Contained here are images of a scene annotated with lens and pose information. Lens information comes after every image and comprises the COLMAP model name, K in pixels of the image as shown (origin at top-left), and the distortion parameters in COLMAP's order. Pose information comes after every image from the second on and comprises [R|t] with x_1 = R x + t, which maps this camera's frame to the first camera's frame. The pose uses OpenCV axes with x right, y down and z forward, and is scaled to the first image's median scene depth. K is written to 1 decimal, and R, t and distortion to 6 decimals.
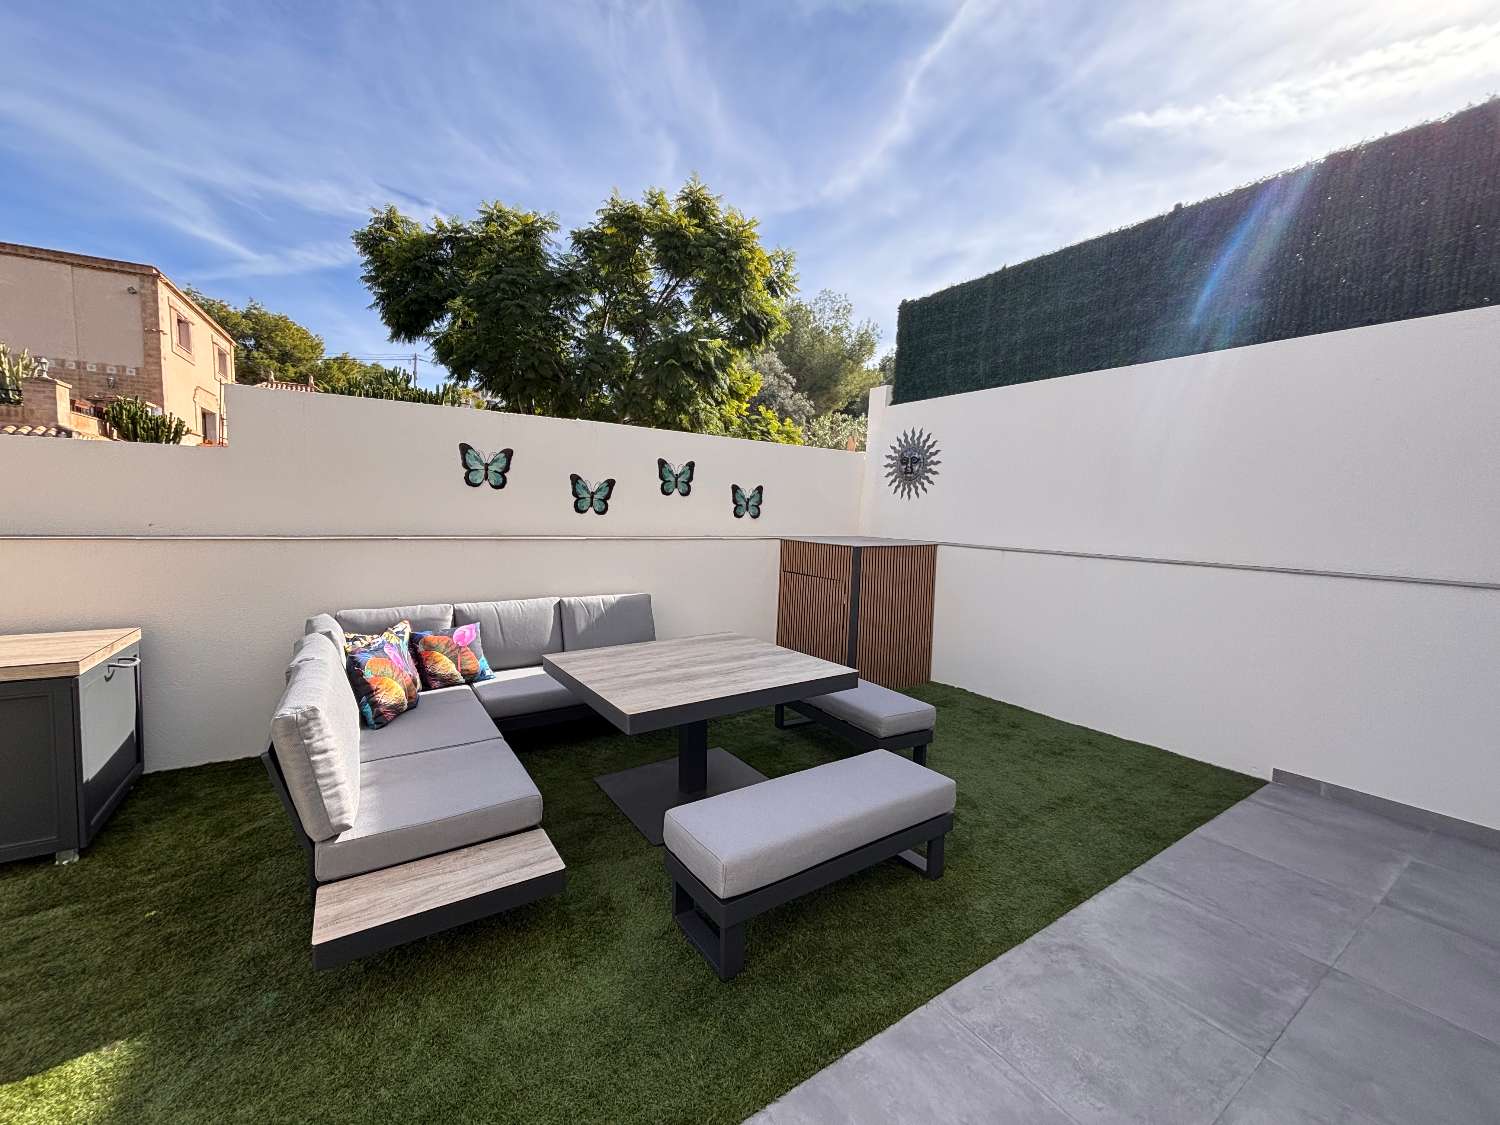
lens RADIAL K [[604.5, 0, 752.3], [0, 604.5, 558.5], [0, 0, 1]] dist [0.002250, 0.000150]
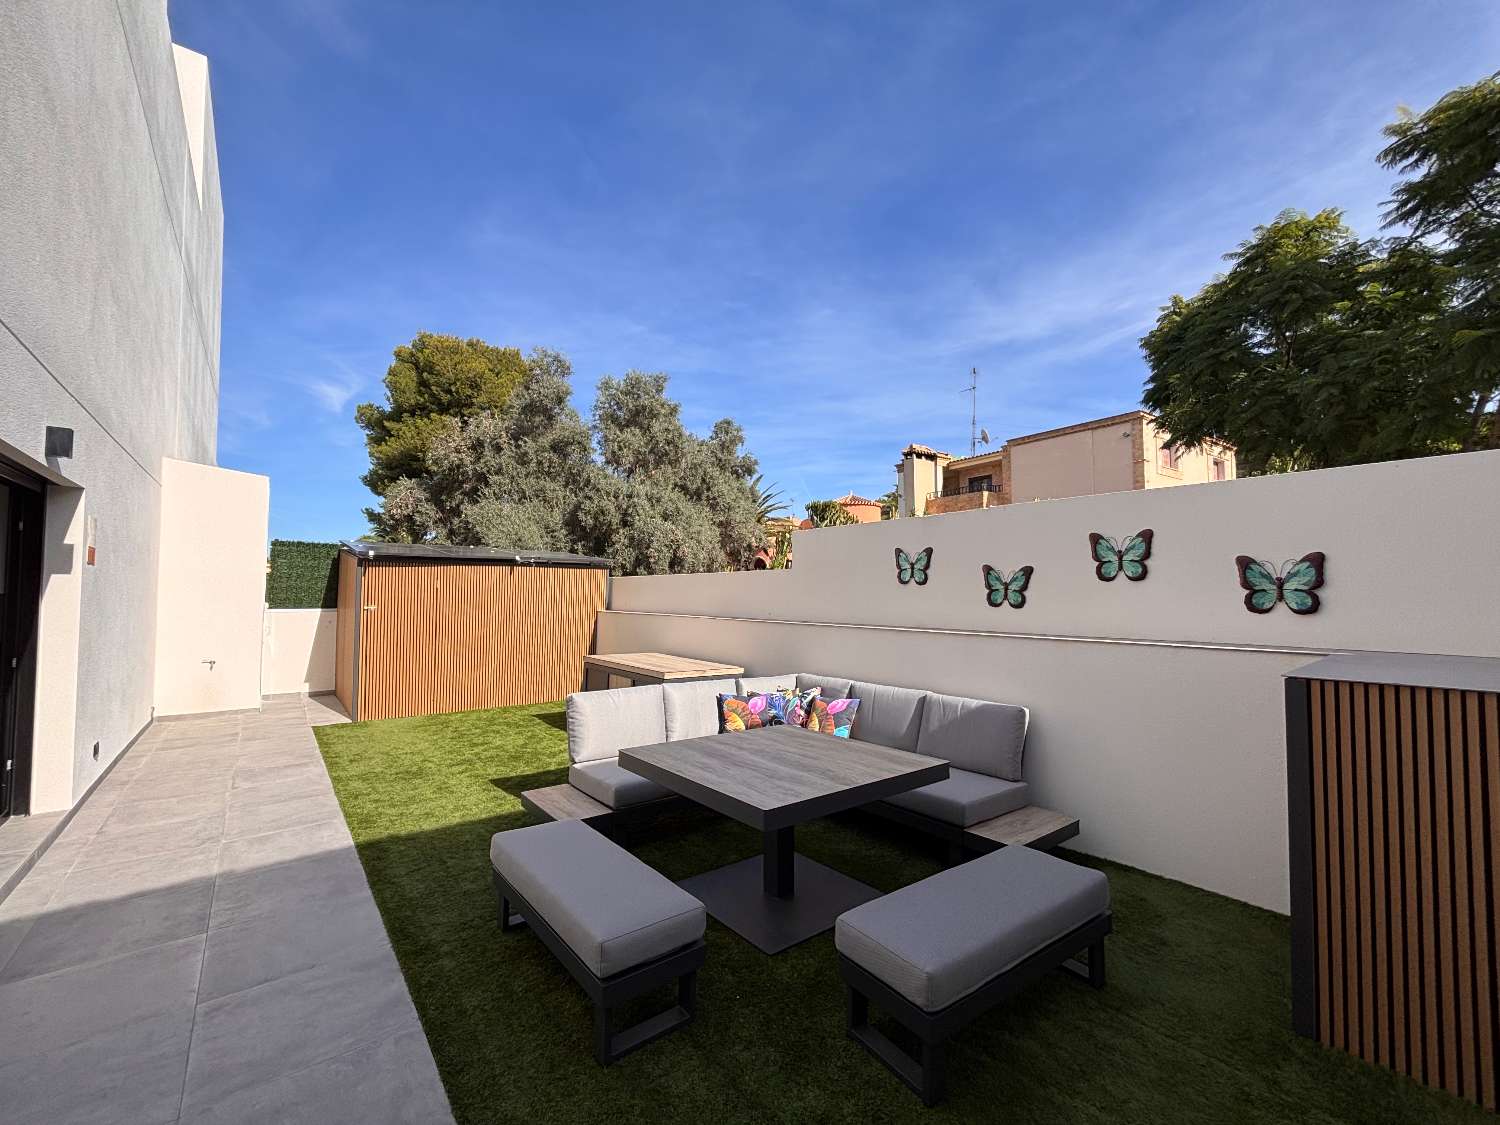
lens RADIAL K [[604.5, 0, 747.4], [0, 604.5, 570.9], [0, 0, 1]] dist [0.002250, 0.000150]
pose [[0.088310, -0.065633, -0.993928, 0.331732], [-0.073955, 0.994641, -0.072251, -0.019861], [0.993344, 0.079886, 0.082983, 0.308939]]
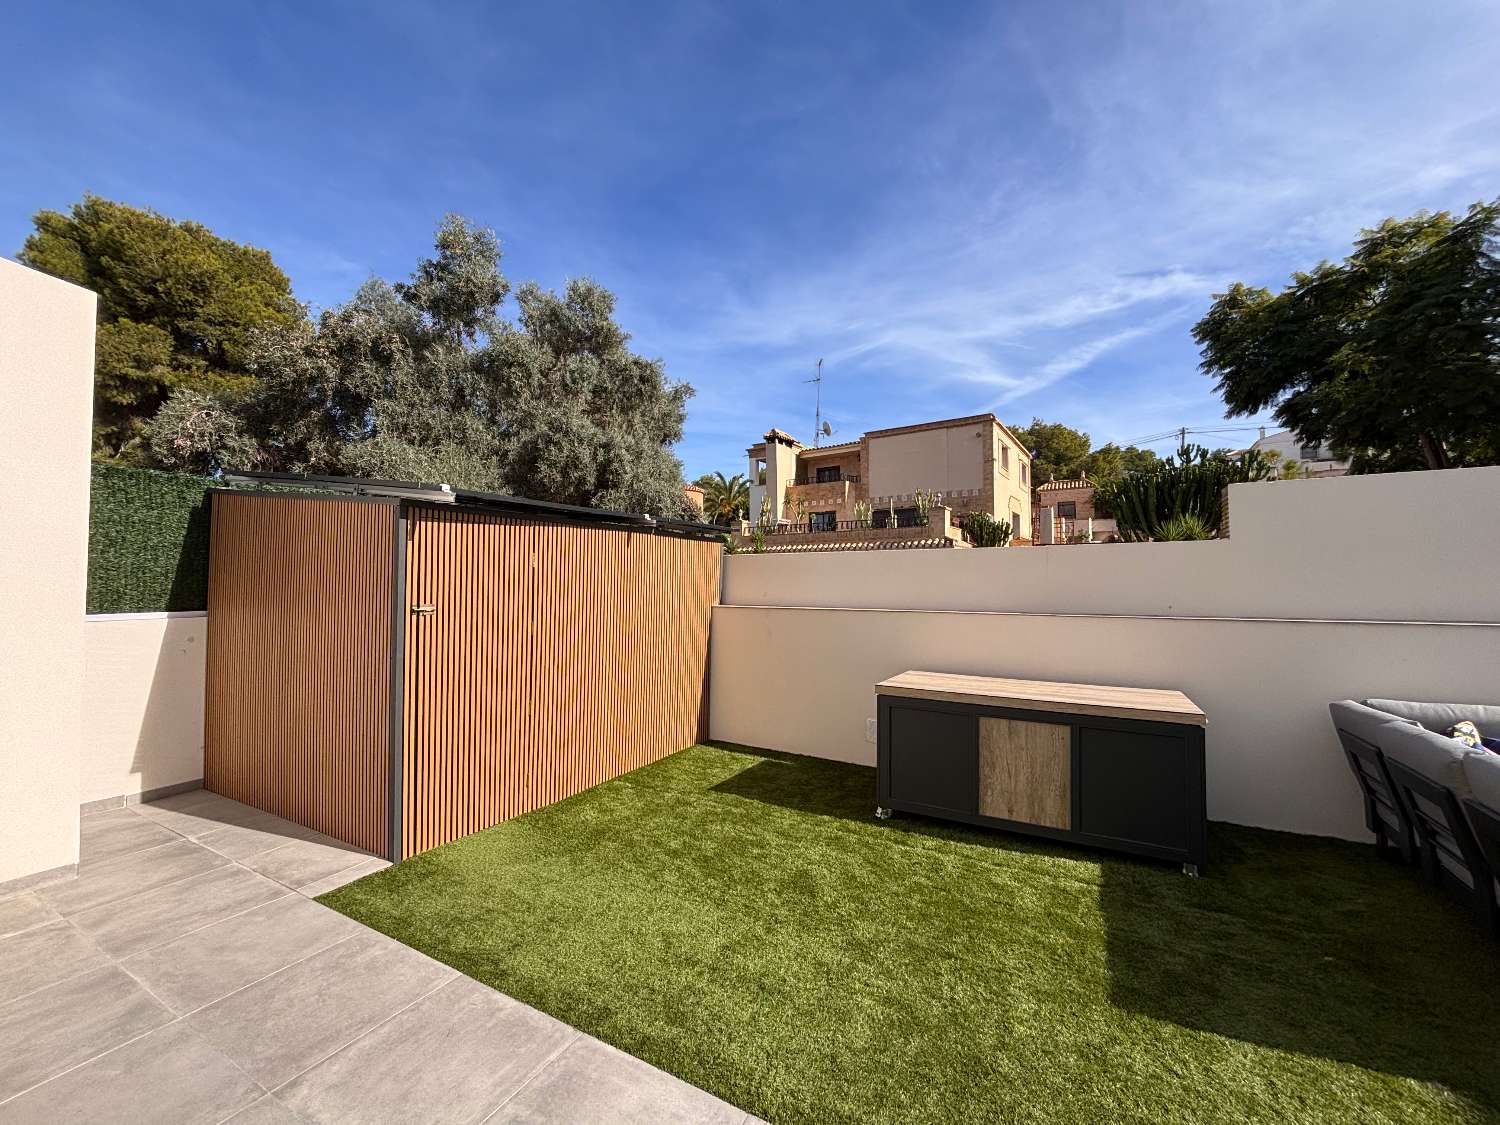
lens RADIAL K [[604.5, 0, 750.8], [0, 604.5, 567.6], [0, 0, 1]] dist [0.002250, 0.000150]
pose [[0.454803, -0.051406, -0.889107, -0.112429], [-0.051737, 0.995122, -0.084001, 0.004460], [0.889088, 0.084204, 0.449925, -0.128843]]
